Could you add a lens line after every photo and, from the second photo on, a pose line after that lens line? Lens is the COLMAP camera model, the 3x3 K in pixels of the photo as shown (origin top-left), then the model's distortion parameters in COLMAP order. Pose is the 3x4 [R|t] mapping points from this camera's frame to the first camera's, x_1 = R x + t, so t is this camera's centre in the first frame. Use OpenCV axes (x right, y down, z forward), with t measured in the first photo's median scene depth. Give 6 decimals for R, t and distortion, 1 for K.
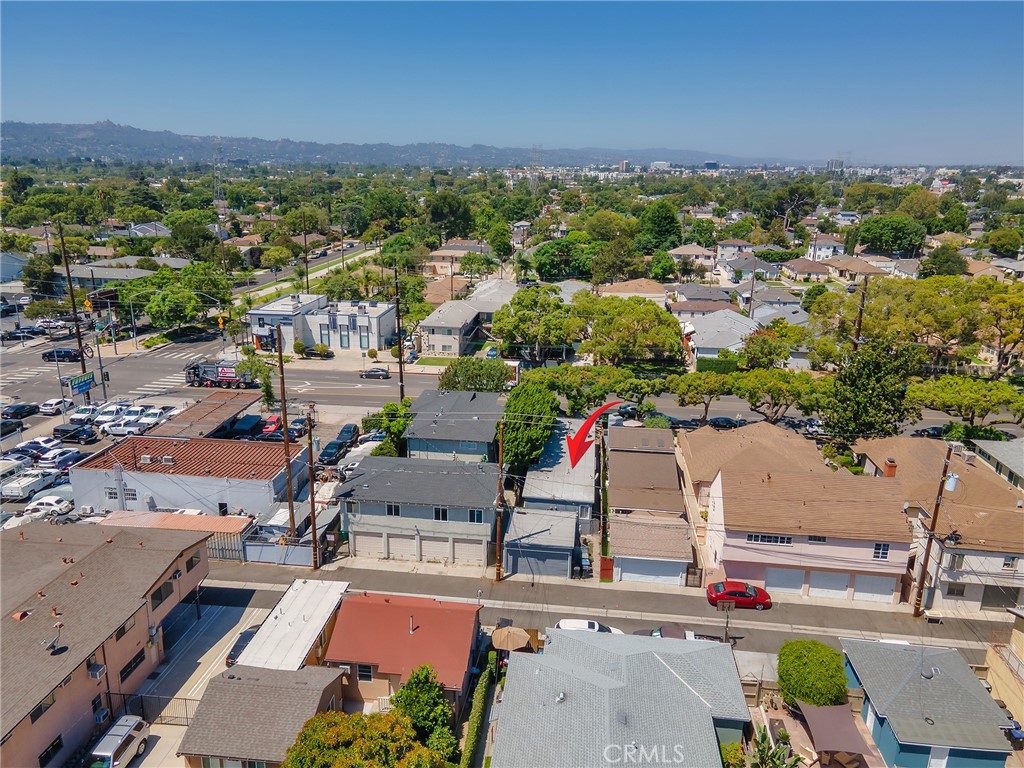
lens RADIAL K [[727.9, 0, 505.1], [0, 727.9, 378.5], [0, 0, 1]] dist [0.046198, -0.003177]
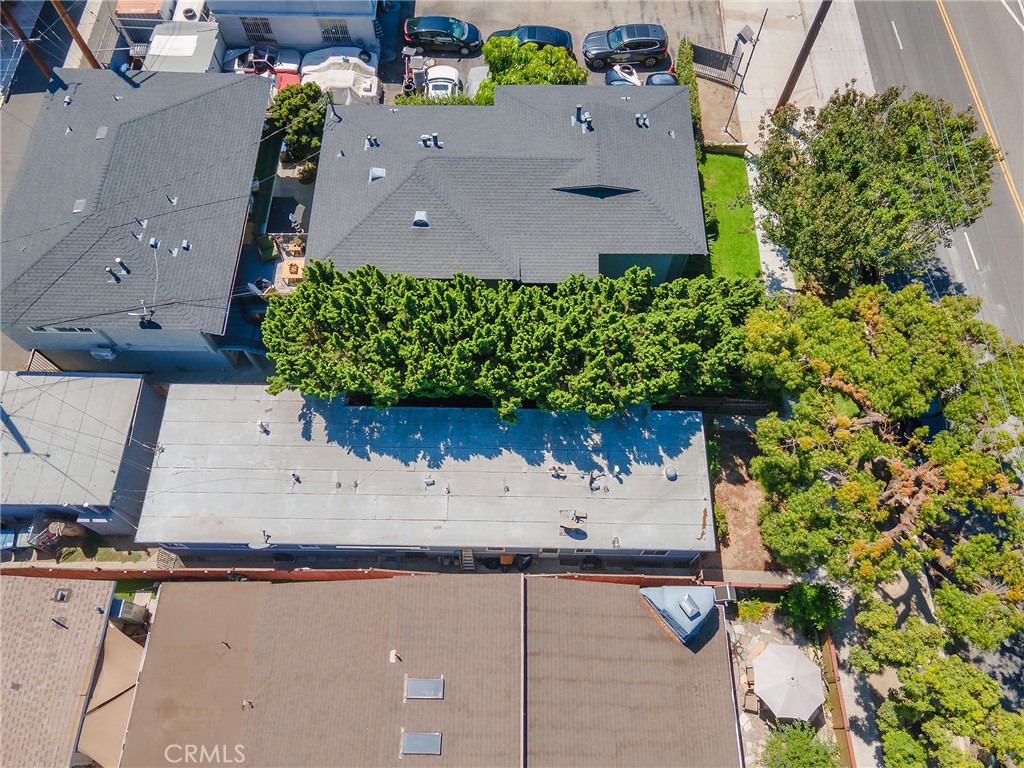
lens RADIAL K [[727.9, 0, 505.1], [0, 727.9, 378.5], [0, 0, 1]] dist [0.046198, -0.003177]
pose [[0.103904, 0.892886, -0.438131, 0.246641], [-0.271780, 0.449239, 0.851070, -0.292375], [0.956734, 0.030646, 0.289347, 1.084379]]
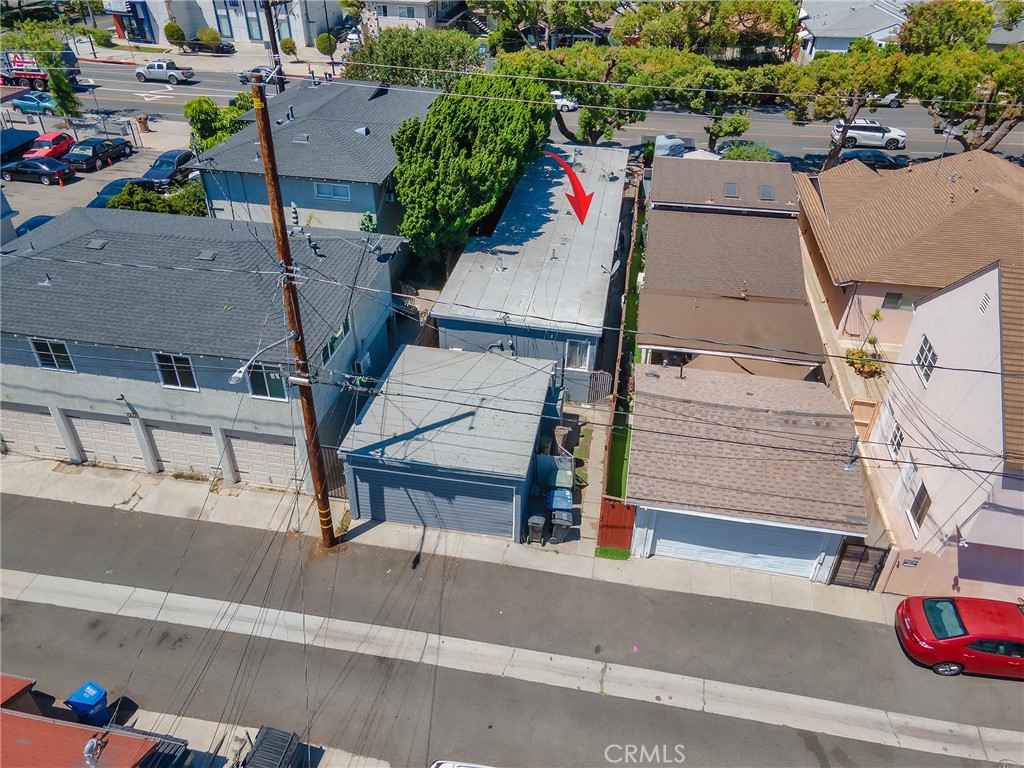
lens RADIAL K [[727.9, 0, 505.1], [0, 727.9, 378.5], [0, 0, 1]] dist [0.046198, -0.003177]
pose [[0.998250, 0.030754, -0.050517, 0.089563], [-0.013145, 0.948173, 0.317484, 0.063808], [0.057663, -0.316264, 0.946917, 0.602823]]
